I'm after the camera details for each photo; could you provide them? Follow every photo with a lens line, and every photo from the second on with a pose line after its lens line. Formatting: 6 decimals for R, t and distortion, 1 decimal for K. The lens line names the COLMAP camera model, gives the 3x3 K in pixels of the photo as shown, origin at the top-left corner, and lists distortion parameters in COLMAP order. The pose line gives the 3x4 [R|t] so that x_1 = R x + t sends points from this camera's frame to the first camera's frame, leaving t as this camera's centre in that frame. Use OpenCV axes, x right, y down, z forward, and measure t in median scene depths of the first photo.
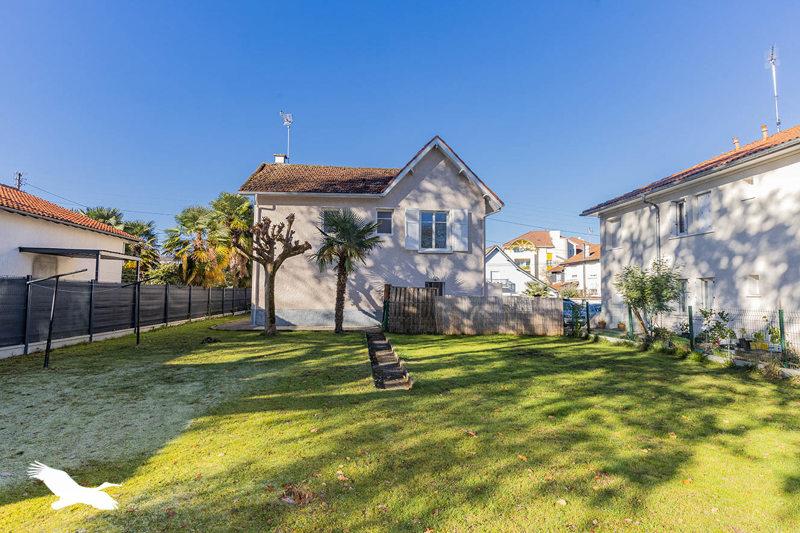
lens RADIAL K [[468.4, 0, 400.0], [0, 468.4, 266.5], [0, 0, 1]] dist [-0.001533, -0.000075]
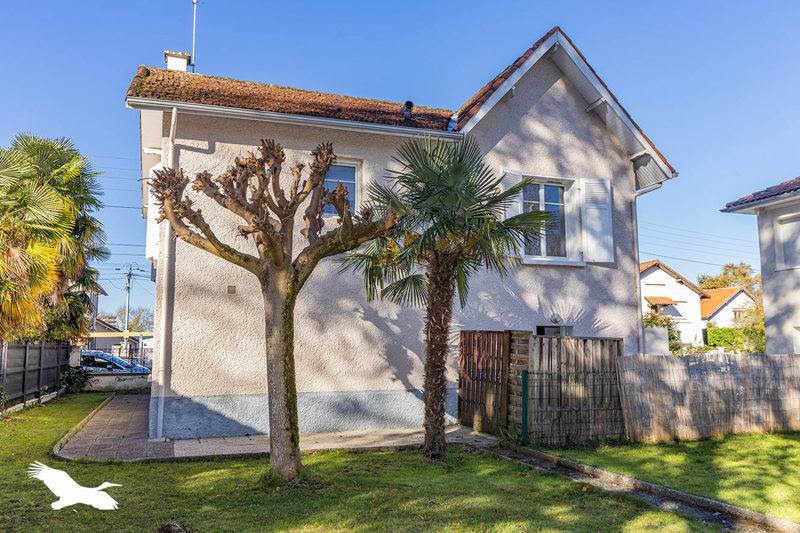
lens RADIAL K [[643.8, 0, 400.0], [0, 643.8, 266.5], [0, 0, 1]] dist [0.063914, -0.229610]
pose [[0.962003, 0.021056, 0.272225, -0.256890], [-0.002445, 0.997646, -0.068526, 0.017661], [-0.273027, 0.065256, 0.959791, 0.406460]]
